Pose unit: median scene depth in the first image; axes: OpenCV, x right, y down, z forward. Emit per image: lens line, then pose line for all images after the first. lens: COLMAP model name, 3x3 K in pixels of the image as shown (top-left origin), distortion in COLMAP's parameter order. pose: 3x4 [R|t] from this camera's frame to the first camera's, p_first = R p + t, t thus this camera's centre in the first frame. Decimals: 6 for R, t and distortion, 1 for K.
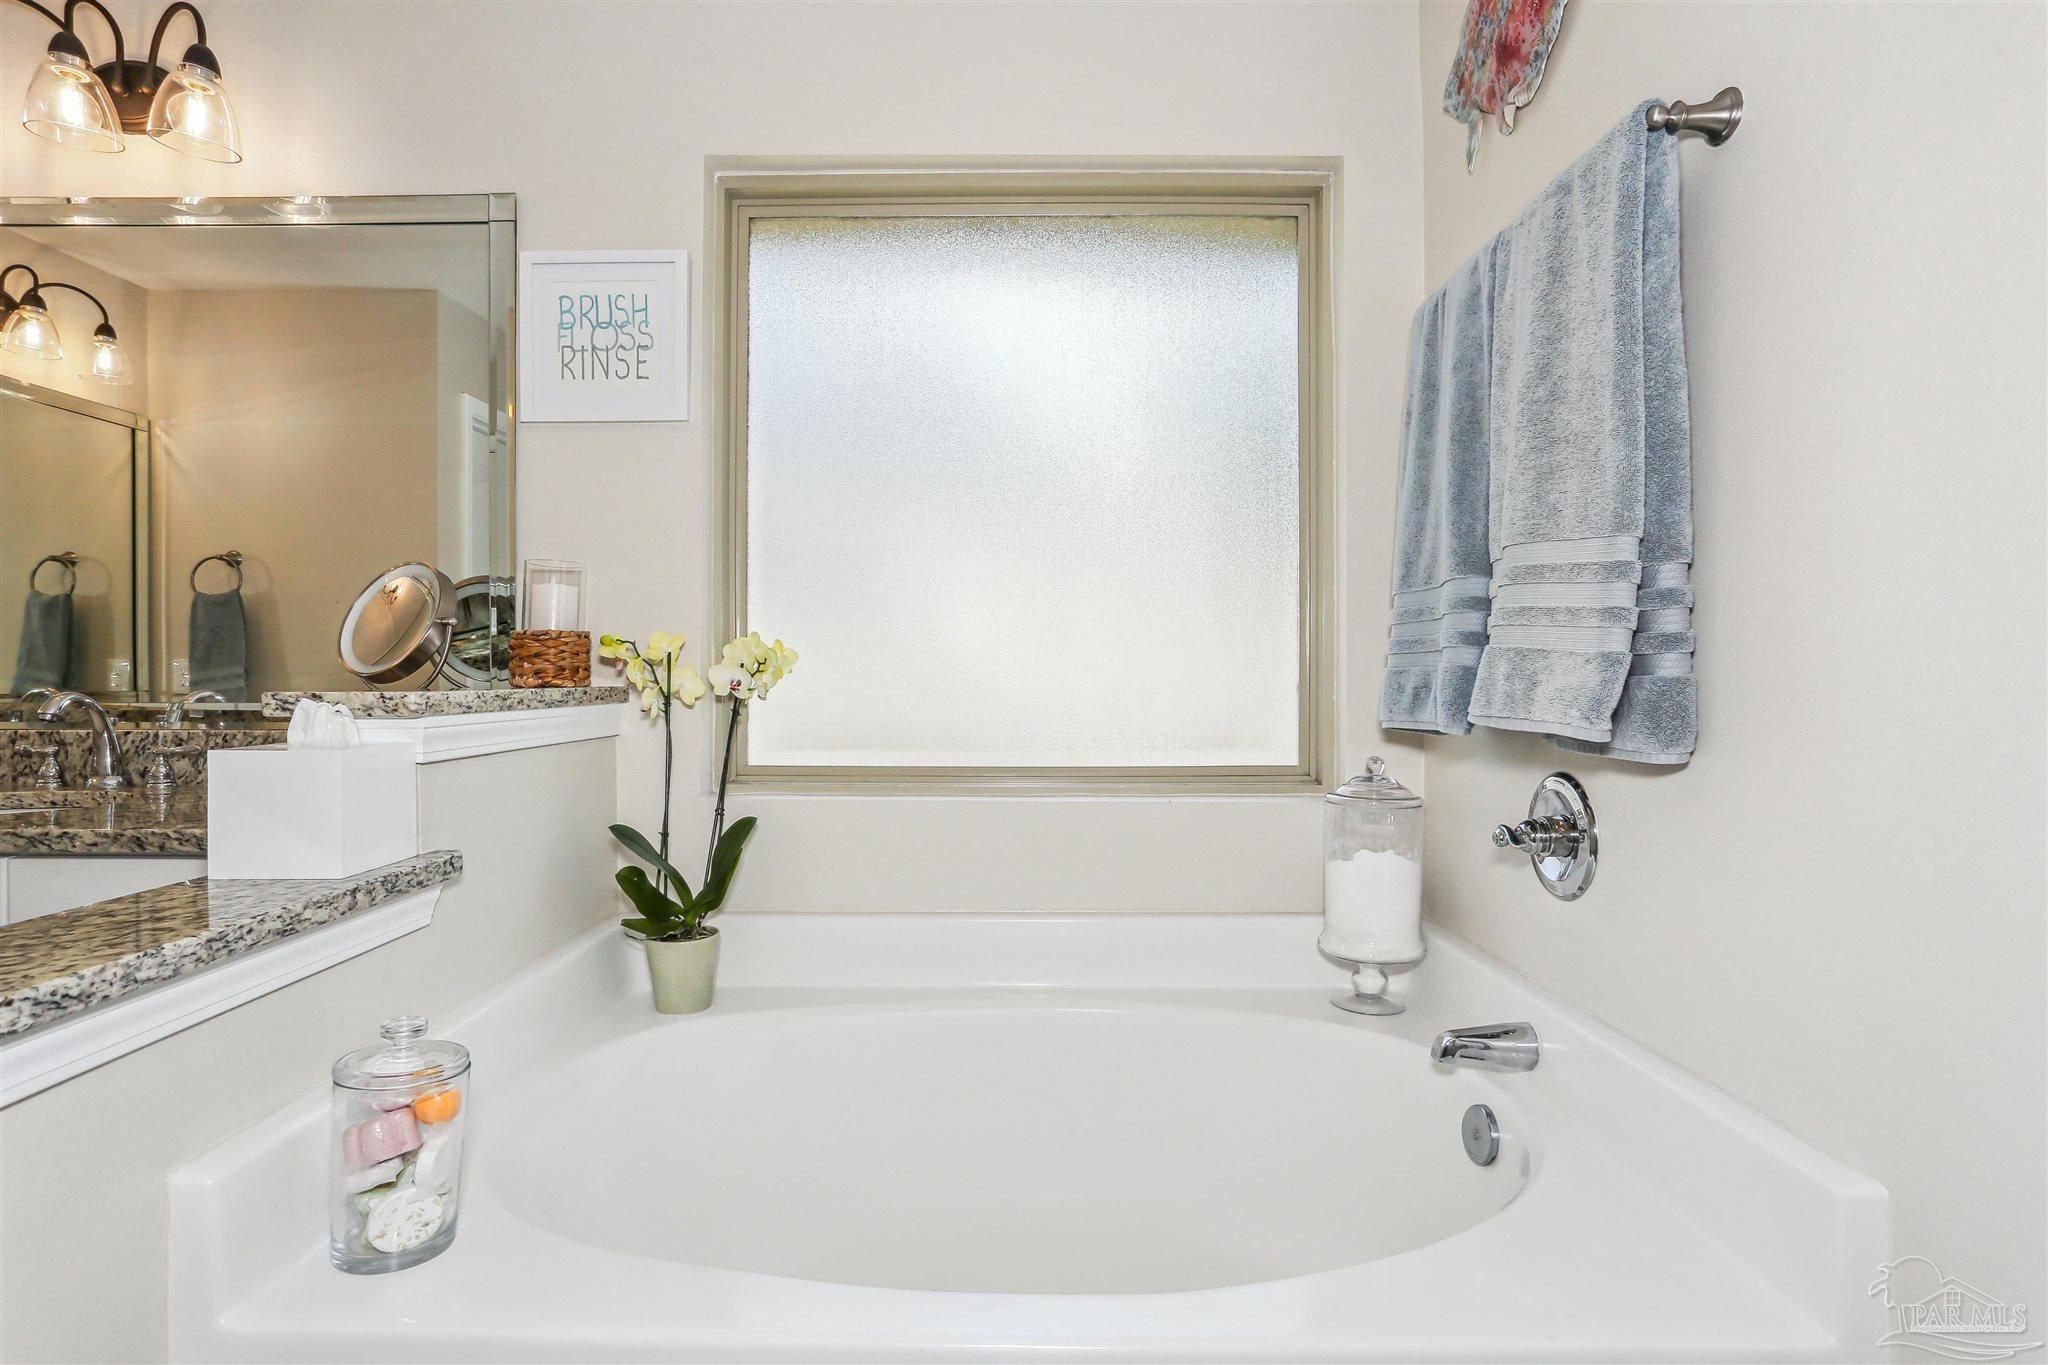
lens RADIAL K [[1028.4, 0, 1022.3], [0, 1028.4, 687.1], [0, 0, 1]] dist [-0.047896, 0.024151]
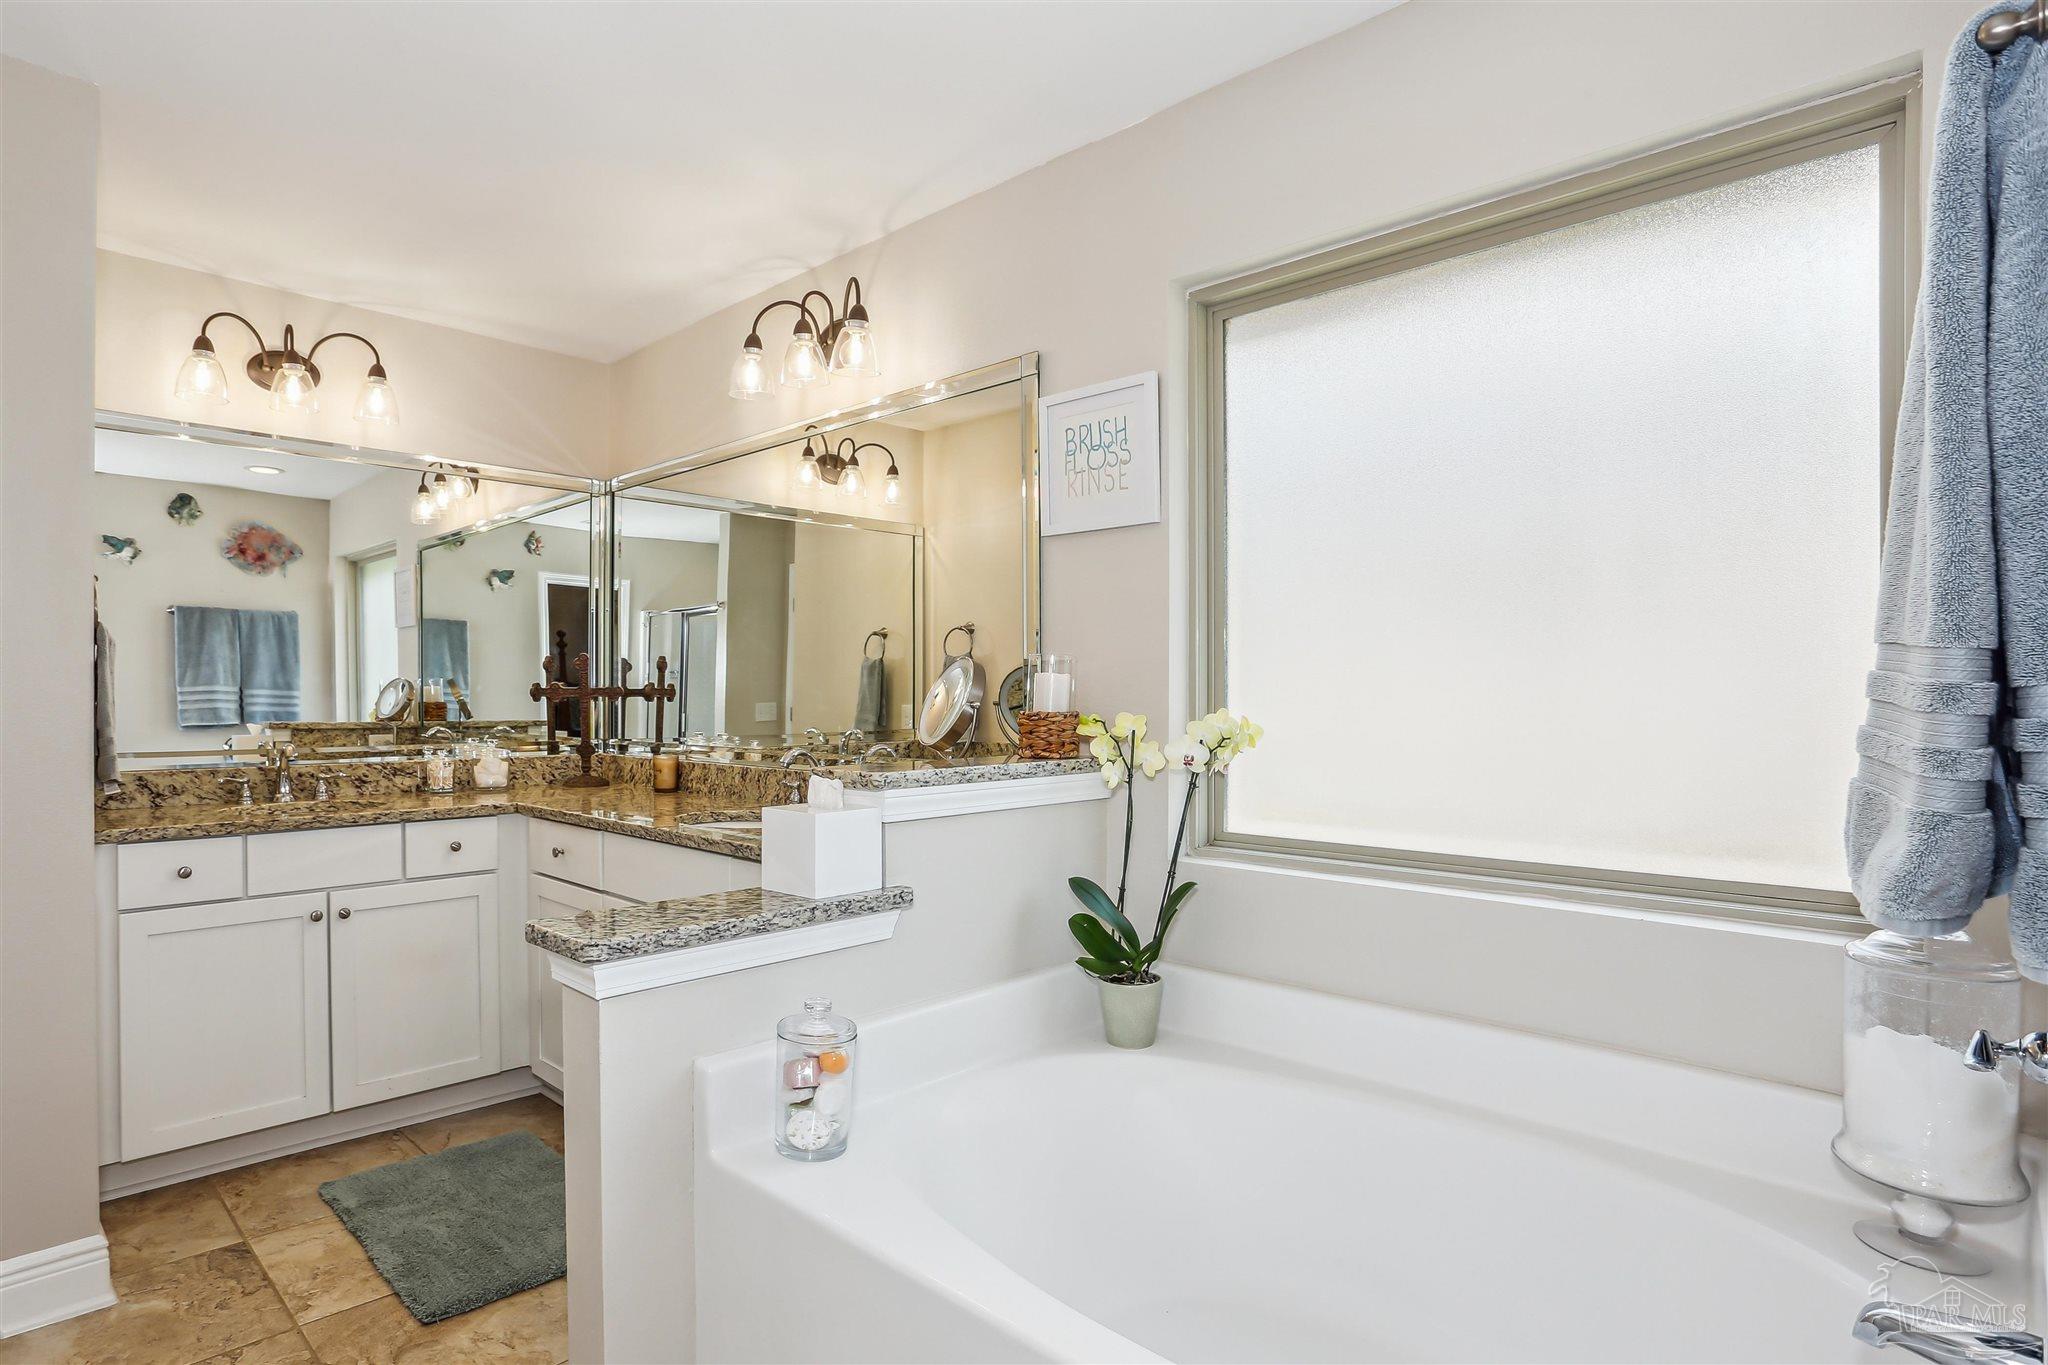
lens RADIAL K [[1103.0, 0, 966.3], [0, 1103.0, 701.9], [0, 0, 1]] dist [-0.043947, 0.020392]
pose [[0.705720, 0.006966, -0.708456, 0.402721], [-0.007629, 0.999968, 0.002233, -0.068370], [0.708449, 0.003829, 0.705751, -0.000177]]
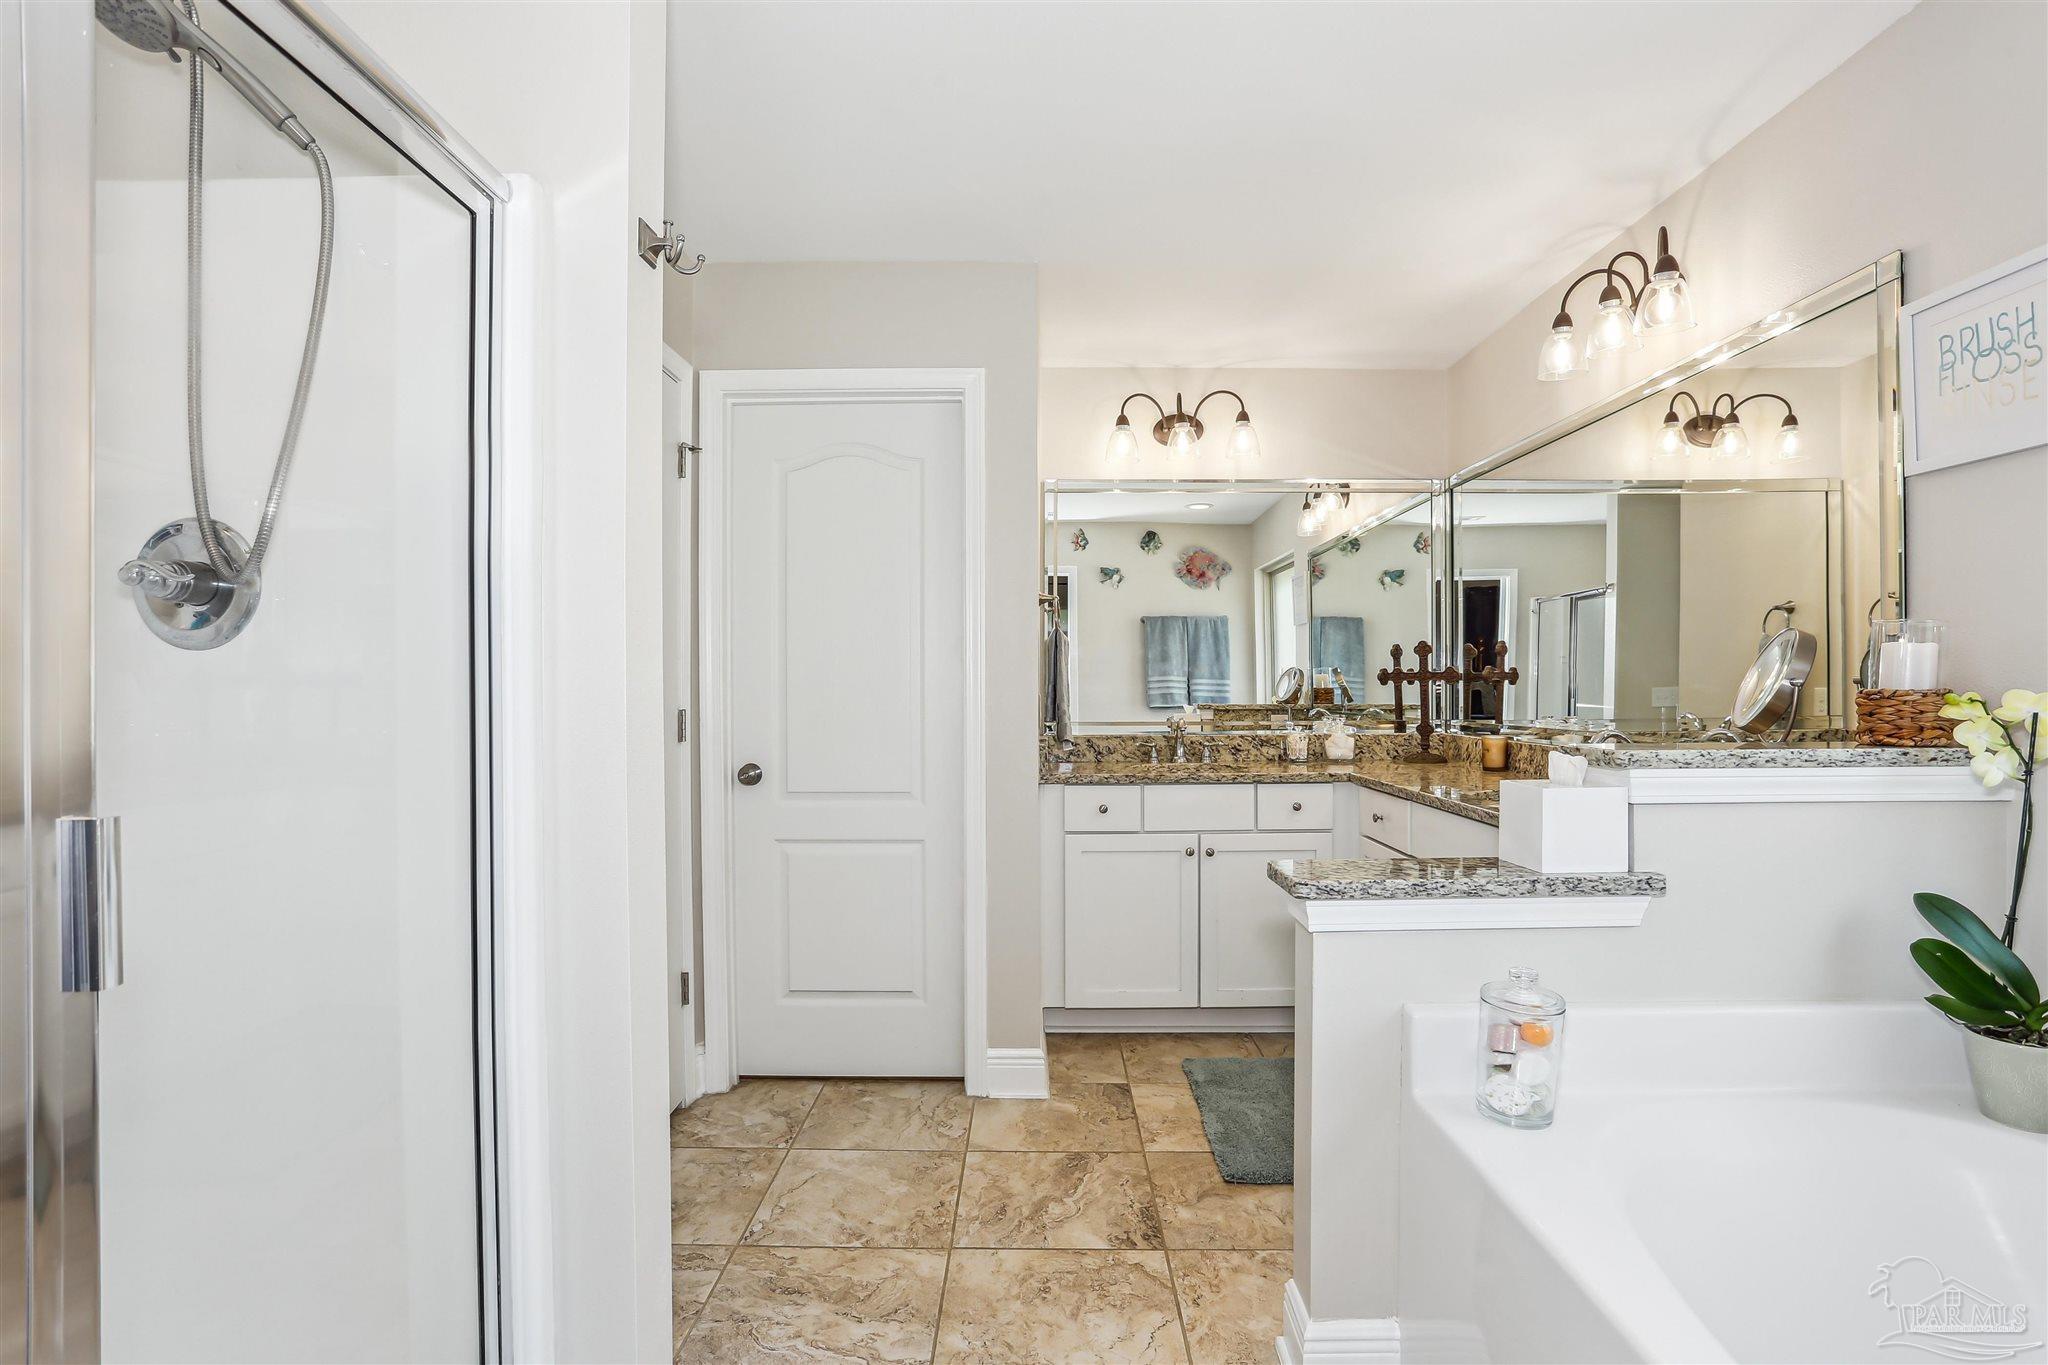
lens RADIAL K [[1028.4, 0, 1017.9], [0, 1028.4, 691.9], [0, 0, 1]] dist [-0.047896, 0.024151]
pose [[-0.010265, 0.006771, -0.999924, 0.530837], [-0.004644, 0.999966, 0.006819, -0.054893], [0.999937, 0.004713, -0.010233, 0.144025]]
